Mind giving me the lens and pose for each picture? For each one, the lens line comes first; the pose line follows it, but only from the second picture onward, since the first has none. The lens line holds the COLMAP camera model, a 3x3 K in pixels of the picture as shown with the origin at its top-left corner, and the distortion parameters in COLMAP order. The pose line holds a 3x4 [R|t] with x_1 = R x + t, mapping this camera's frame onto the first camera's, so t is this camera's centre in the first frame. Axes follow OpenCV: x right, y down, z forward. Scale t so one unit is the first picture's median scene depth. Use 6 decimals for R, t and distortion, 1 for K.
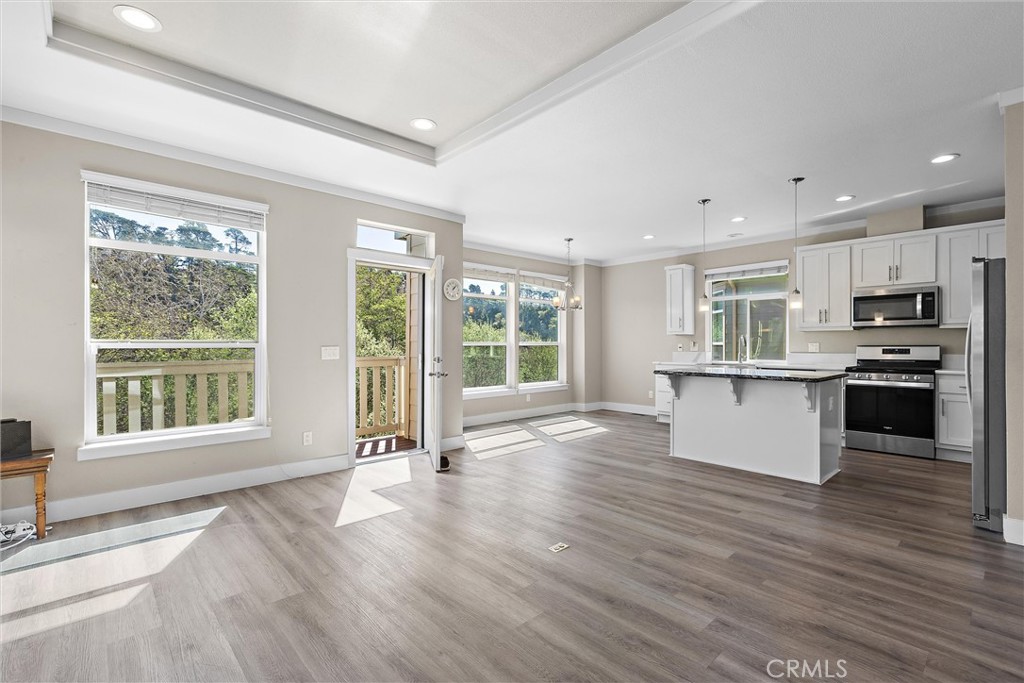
lens RADIAL K [[460.7, 0, 514.2], [0, 460.7, 346.9], [0, 0, 1]] dist [0.003517, 0.000365]
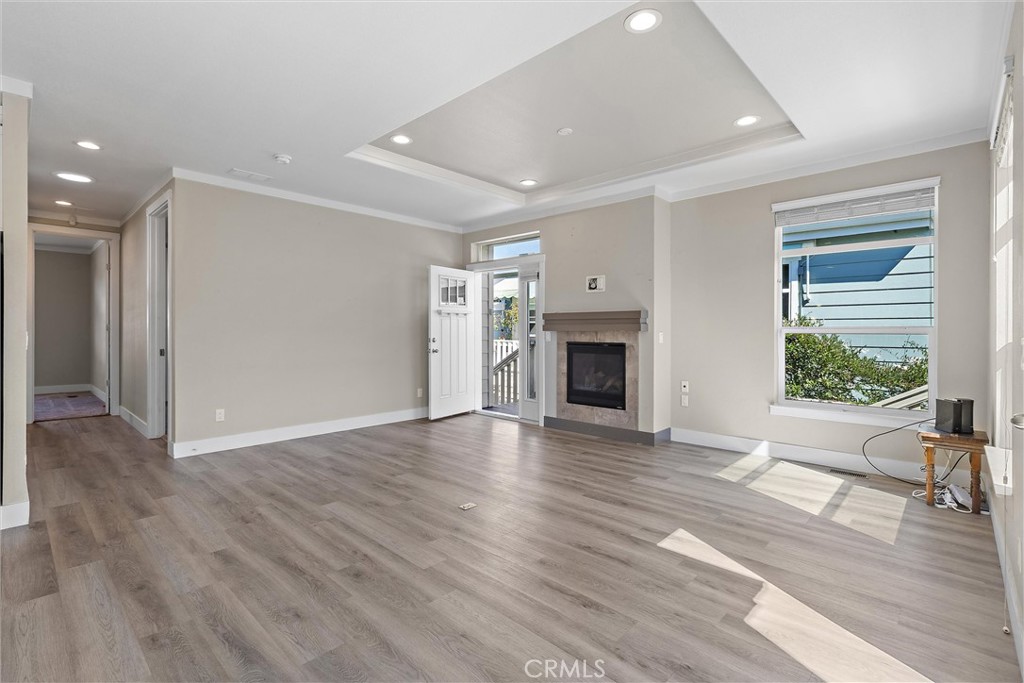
lens RADIAL K [[480.7, 0, 515.2], [0, 480.7, 327.3], [0, 0, 1]] dist [-0.003843, -0.001070]
pose [[-0.996824, -0.001002, -0.079628, 0.040571], [-0.000709, 0.999993, -0.003713, -0.006298], [0.079632, -0.003645, -0.996818, 1.212508]]
